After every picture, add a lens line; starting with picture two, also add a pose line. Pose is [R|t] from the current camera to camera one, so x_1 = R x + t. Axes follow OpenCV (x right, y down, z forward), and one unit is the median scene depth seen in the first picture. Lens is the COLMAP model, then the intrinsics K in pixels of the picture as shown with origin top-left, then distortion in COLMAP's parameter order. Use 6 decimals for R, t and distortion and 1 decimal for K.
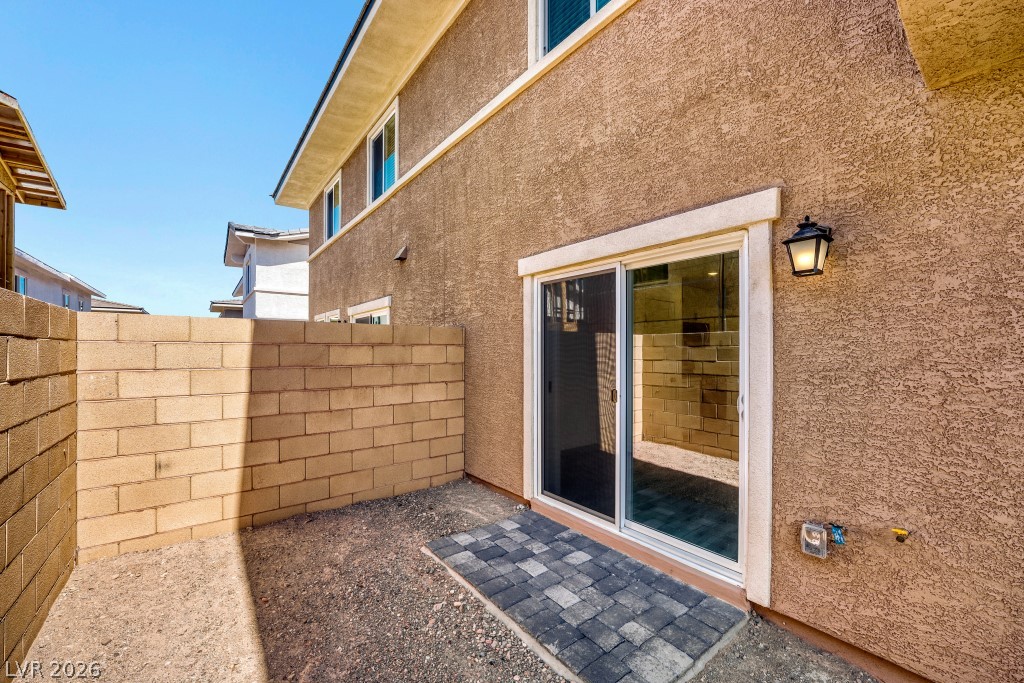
lens RADIAL K [[403.8, 0, 512.6], [0, 403.8, 337.4], [0, 0, 1]] dist [-0.012593, 0.000492]
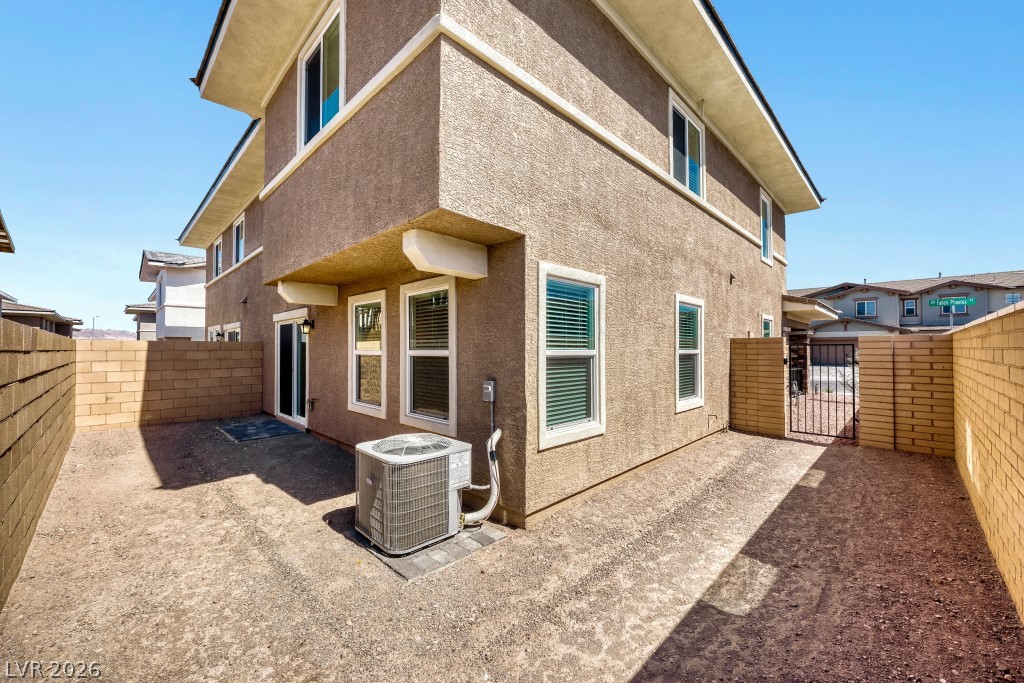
lens RADIAL K [[401.8, 0, 515.8], [0, 401.8, 327.1], [0, 0, 1]] dist [-0.012488, -0.000200]
pose [[0.991083, 0.001026, 0.133244, 1.280364], [0.001394, 0.999836, -0.018067, -0.084666], [-0.133241, 0.018092, 0.990919, -1.743358]]
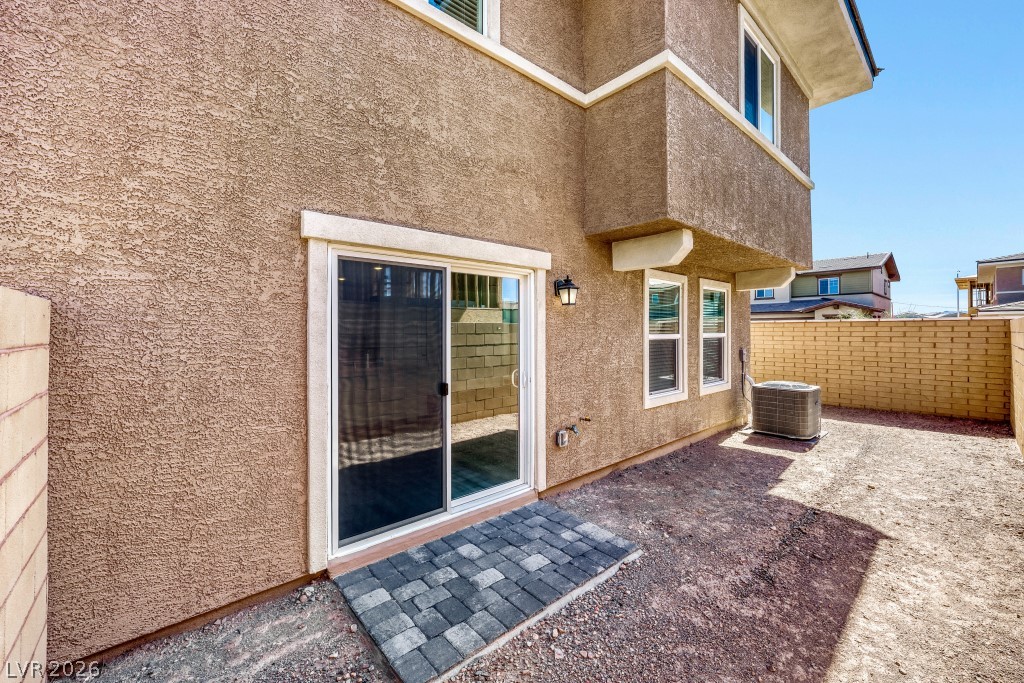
lens RADIAL K [[404.7, 0, 495.2], [0, 404.7, 323.6], [0, 0, 1]] dist [-0.014141, 0.000111]
pose [[-0.030898, 0.025224, 0.999204, -0.740470], [-0.023037, 0.999398, -0.025941, -0.002402], [-0.999257, -0.023820, -0.030299, 0.831560]]
